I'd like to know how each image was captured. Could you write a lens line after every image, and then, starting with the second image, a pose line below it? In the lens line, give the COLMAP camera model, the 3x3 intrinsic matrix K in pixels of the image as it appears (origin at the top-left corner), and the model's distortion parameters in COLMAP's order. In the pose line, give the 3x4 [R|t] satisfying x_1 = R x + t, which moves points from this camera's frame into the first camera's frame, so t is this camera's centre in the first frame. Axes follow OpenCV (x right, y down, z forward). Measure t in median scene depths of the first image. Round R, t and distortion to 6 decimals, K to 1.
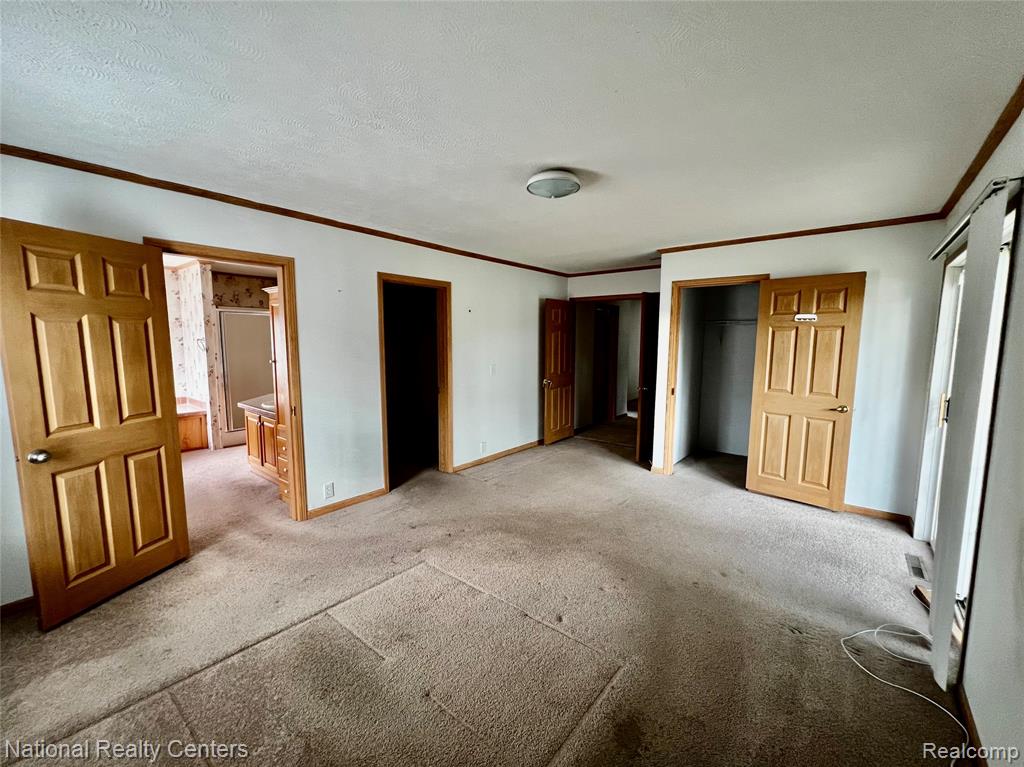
lens RADIAL K [[425.4, 0, 510.7], [0, 425.4, 384.7], [0, 0, 1]] dist [-0.001341, 0.000114]
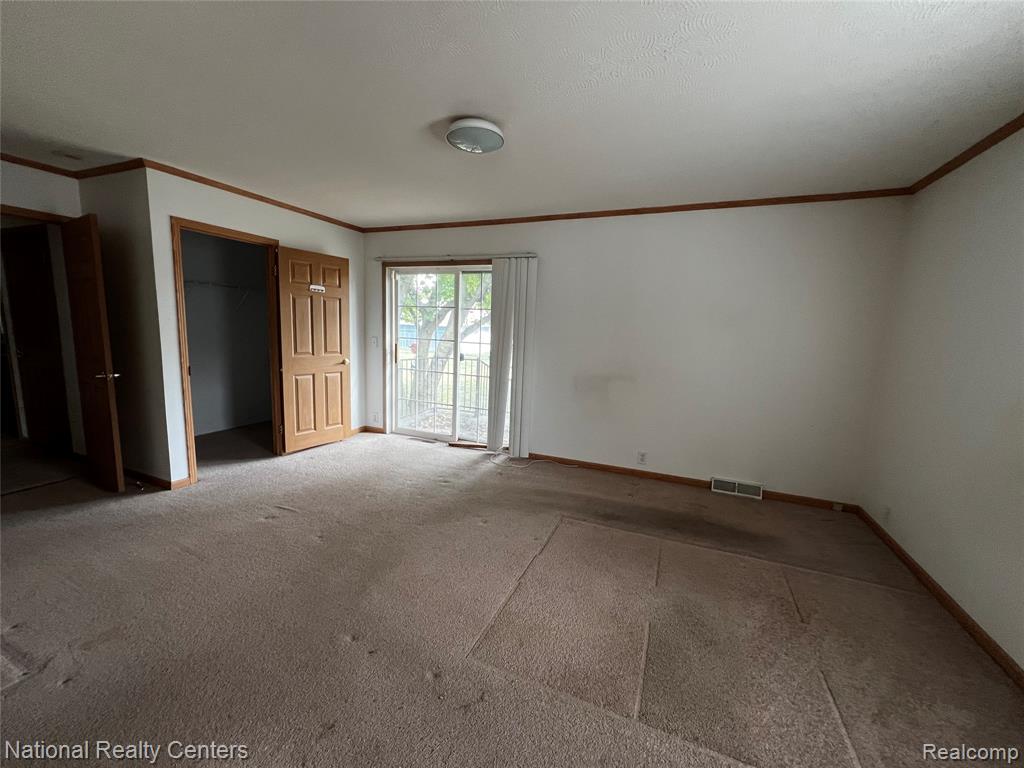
lens RADIAL K [[409.2, 0, 510.8], [0, 409.2, 385.6], [0, 0, 1]] dist [-0.001177, -0.000029]
pose [[-0.270981, -0.157373, 0.949633, -0.556366], [0.063863, 0.981432, 0.180867, -0.064178], [-0.960464, 0.109658, -0.255899, 0.794615]]
